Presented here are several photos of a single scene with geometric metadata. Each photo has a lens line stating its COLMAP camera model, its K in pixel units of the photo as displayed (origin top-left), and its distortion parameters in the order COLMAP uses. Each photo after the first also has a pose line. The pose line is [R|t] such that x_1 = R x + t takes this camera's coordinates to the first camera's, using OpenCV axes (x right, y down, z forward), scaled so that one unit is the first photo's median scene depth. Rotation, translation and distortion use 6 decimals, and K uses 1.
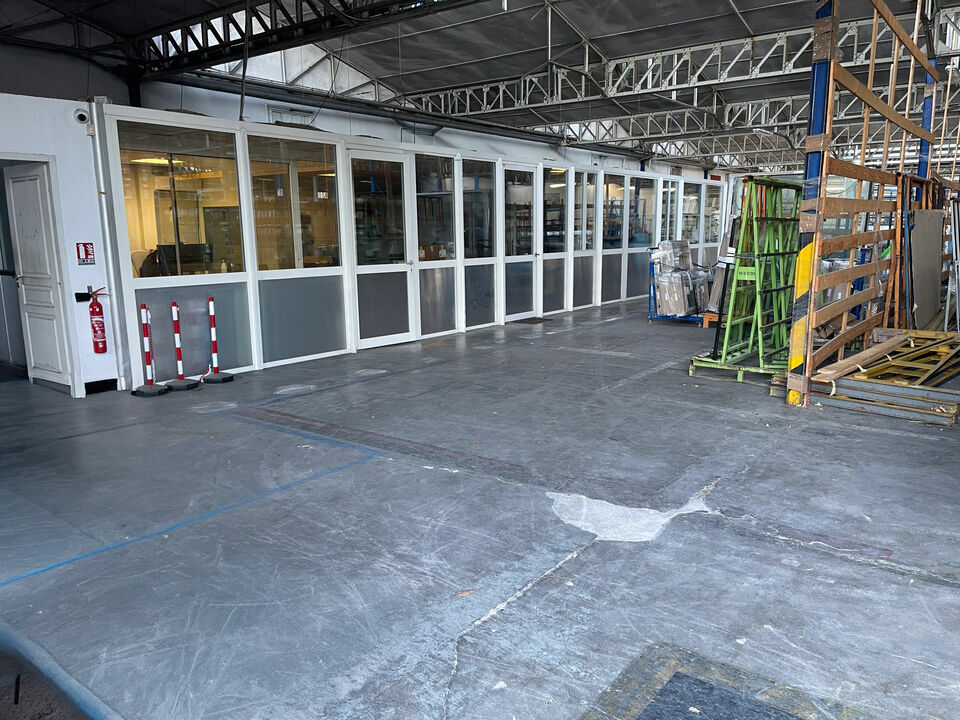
lens RADIAL K [[746.2, 0, 483.0], [0, 746.2, 365.3], [0, 0, 1]] dist [0.083389, -0.110799]
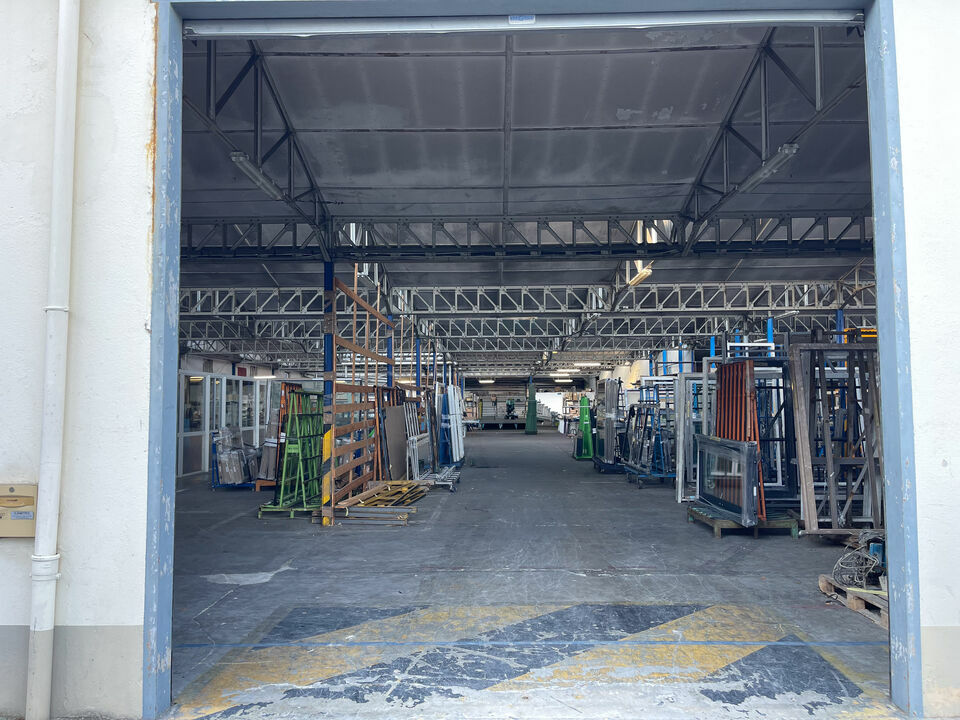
lens RADIAL K [[746.2, 0, 483.0], [0, 746.2, 365.3], [0, 0, 1]] dist [0.083389, -0.110799]
pose [[0.815311, 0.031967, 0.578141, -0.239318], [0.105607, 0.973517, -0.202759, 0.069171], [-0.569312, 0.226368, 0.790343, -0.510504]]
